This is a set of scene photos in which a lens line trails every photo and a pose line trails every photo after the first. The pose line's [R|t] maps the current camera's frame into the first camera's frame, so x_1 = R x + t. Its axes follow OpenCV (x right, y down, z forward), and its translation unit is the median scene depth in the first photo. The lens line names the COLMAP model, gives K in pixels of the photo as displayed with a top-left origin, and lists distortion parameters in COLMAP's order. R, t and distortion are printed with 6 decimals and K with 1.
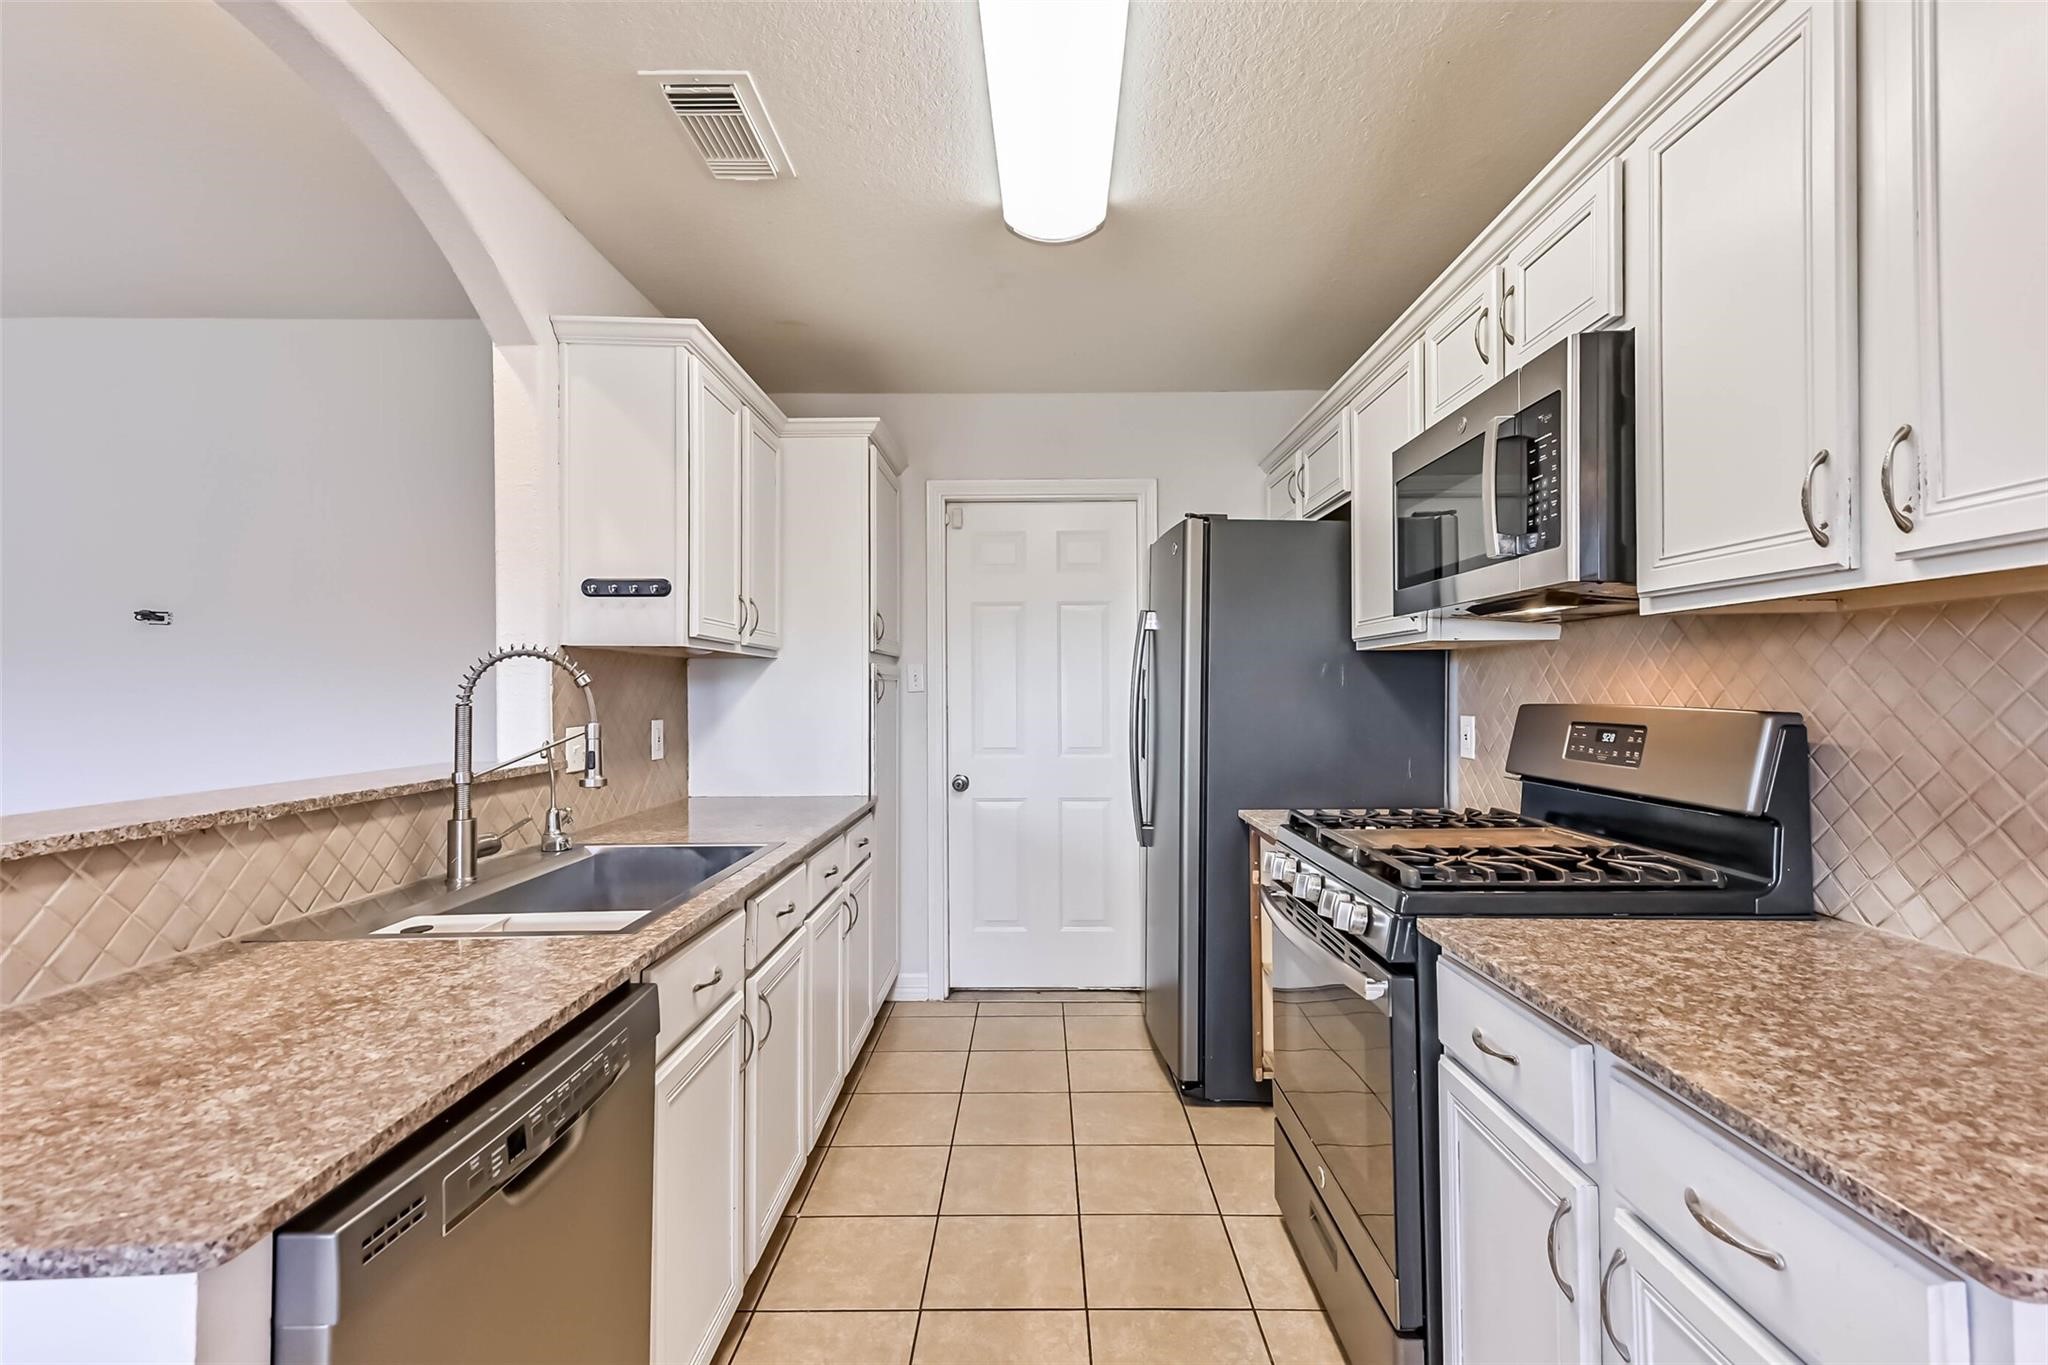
lens RADIAL K [[934.0, 0, 1030.6], [0, 934.0, 677.4], [0, 0, 1]] dist [0.020424, -0.000493]
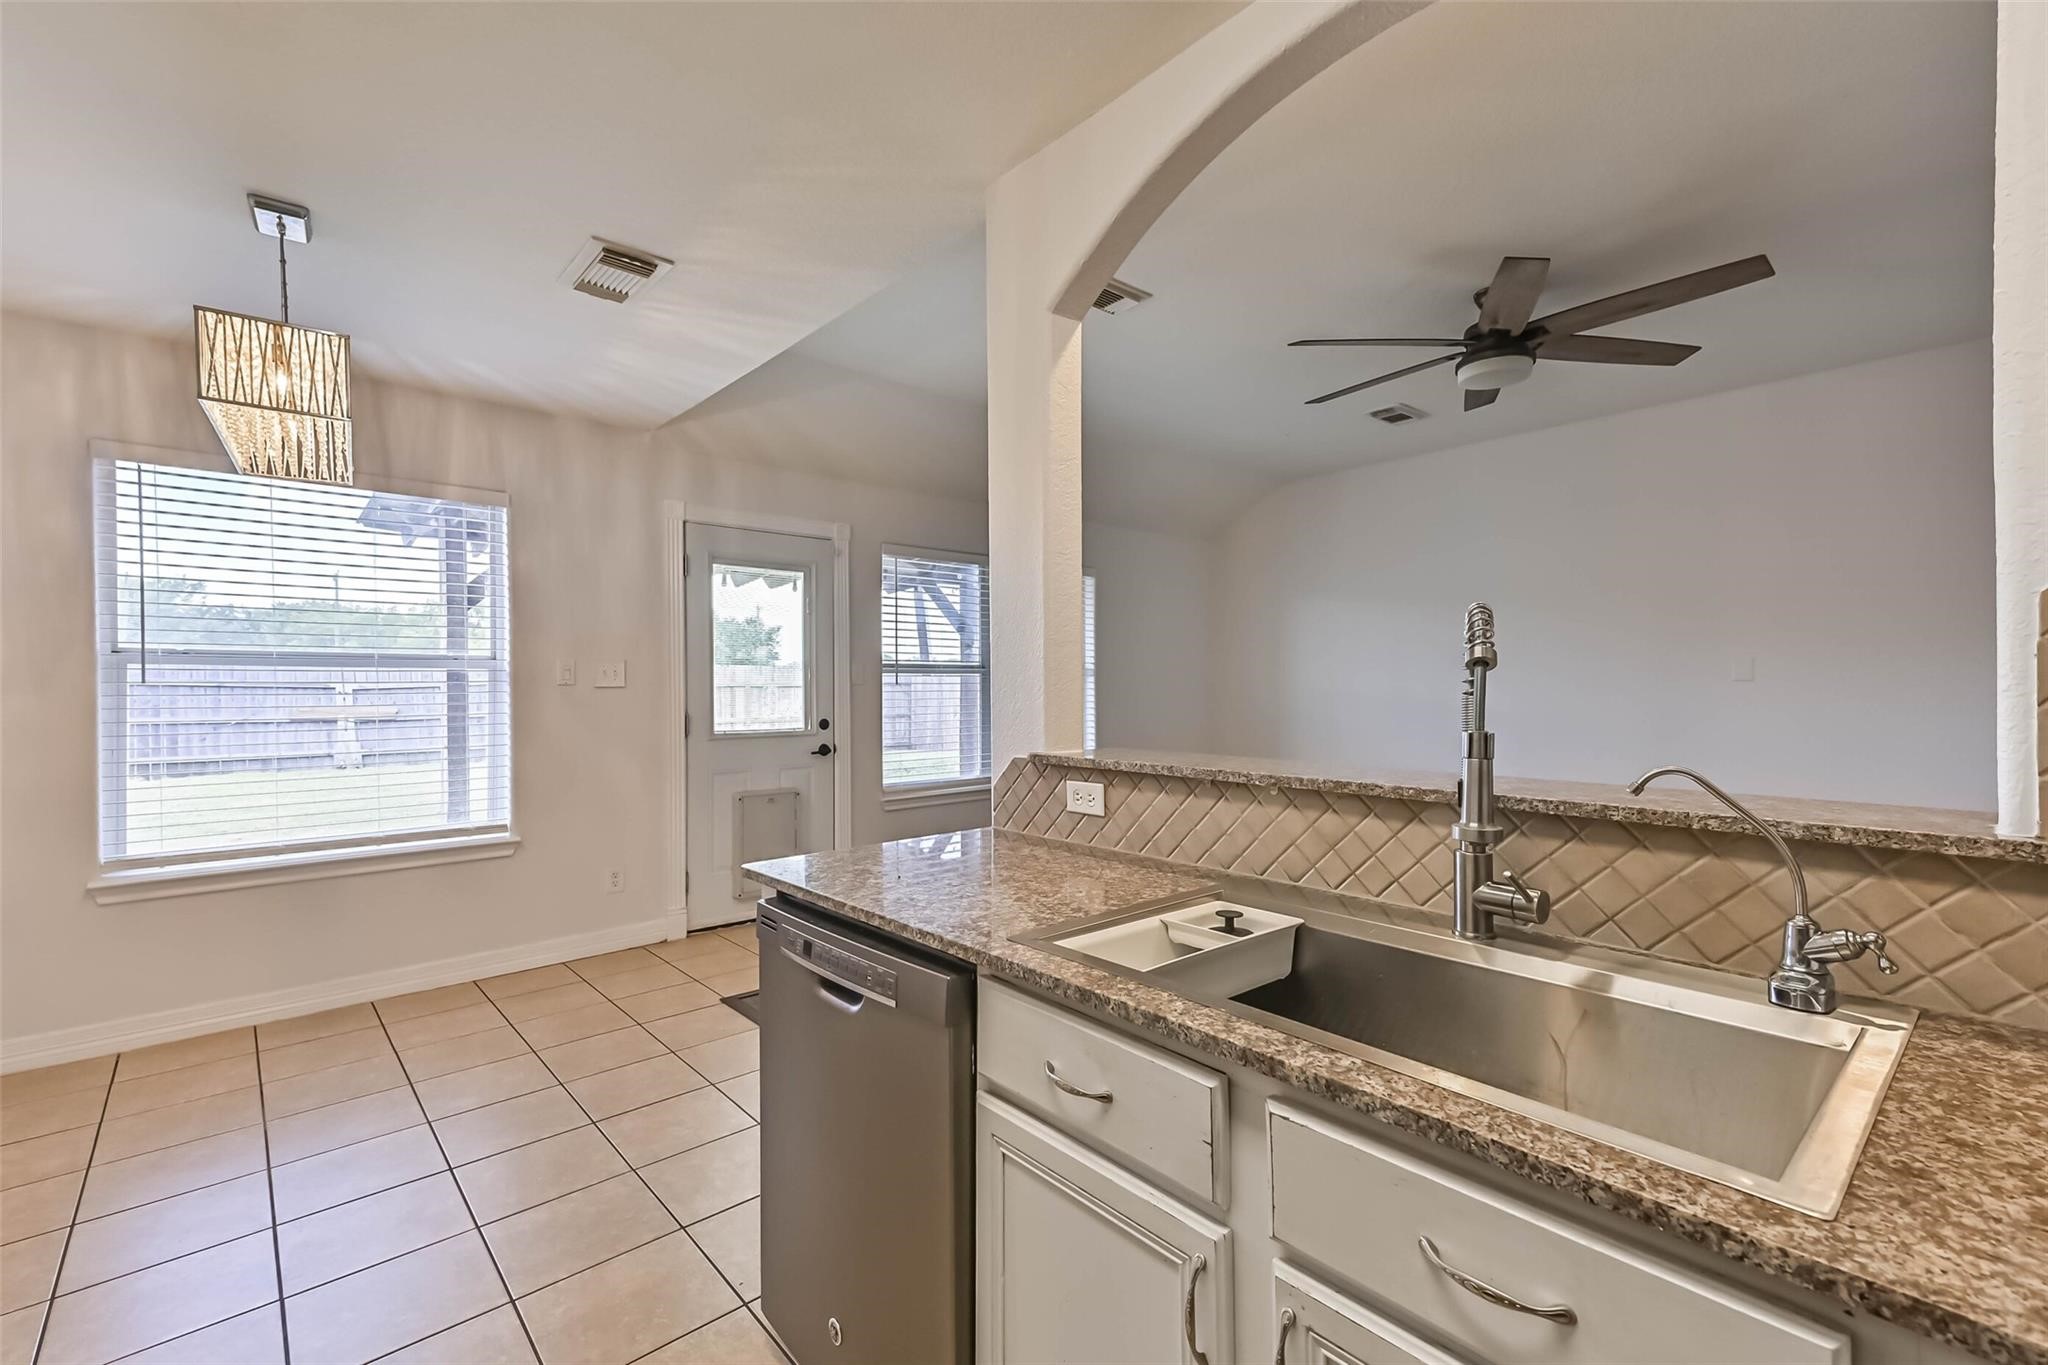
lens RADIAL K [[887.4, 0, 1032.2], [0, 887.4, 694.8], [0, 0, 1]] dist [0.068105, -0.019060]
pose [[-0.745276, 0.018033, -0.666512, 0.114190], [0.018257, 0.999811, 0.006636, 0.019230], [0.666506, -0.007223, -0.745465, 1.309912]]
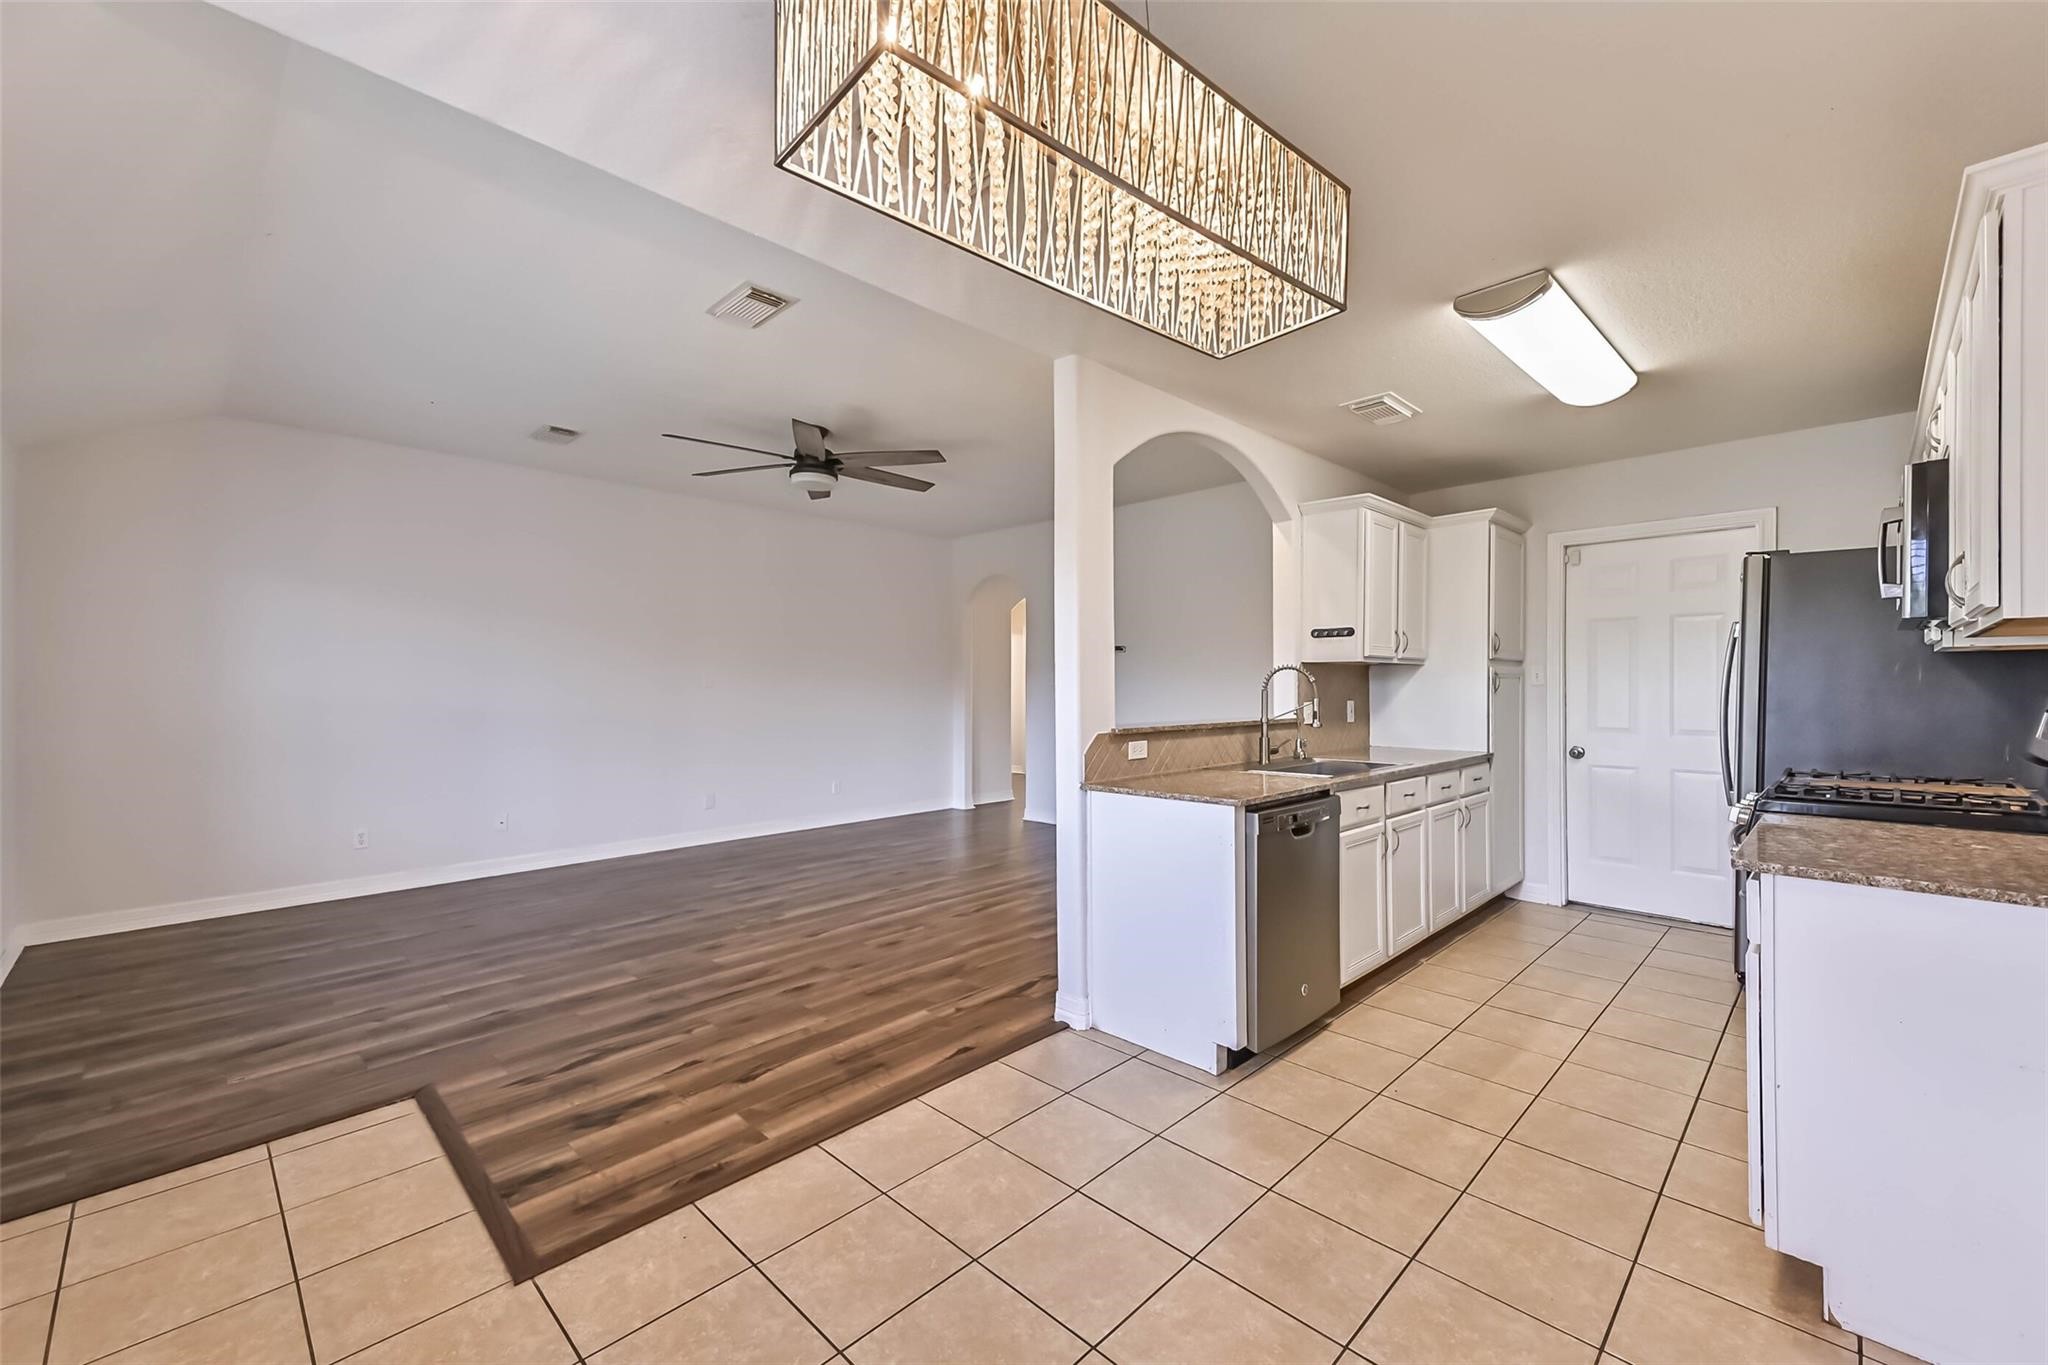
lens RADIAL K [[815.4, 0, 1039.1], [0, 815.4, 692.9], [0, 0, 1]] dist [0.049425, -0.015954]
pose [[0.722180, 0.009267, -0.691643, 0.430070], [0.008153, 0.999727, 0.021908, -0.014328], [0.691657, -0.021460, 0.721907, -0.914975]]
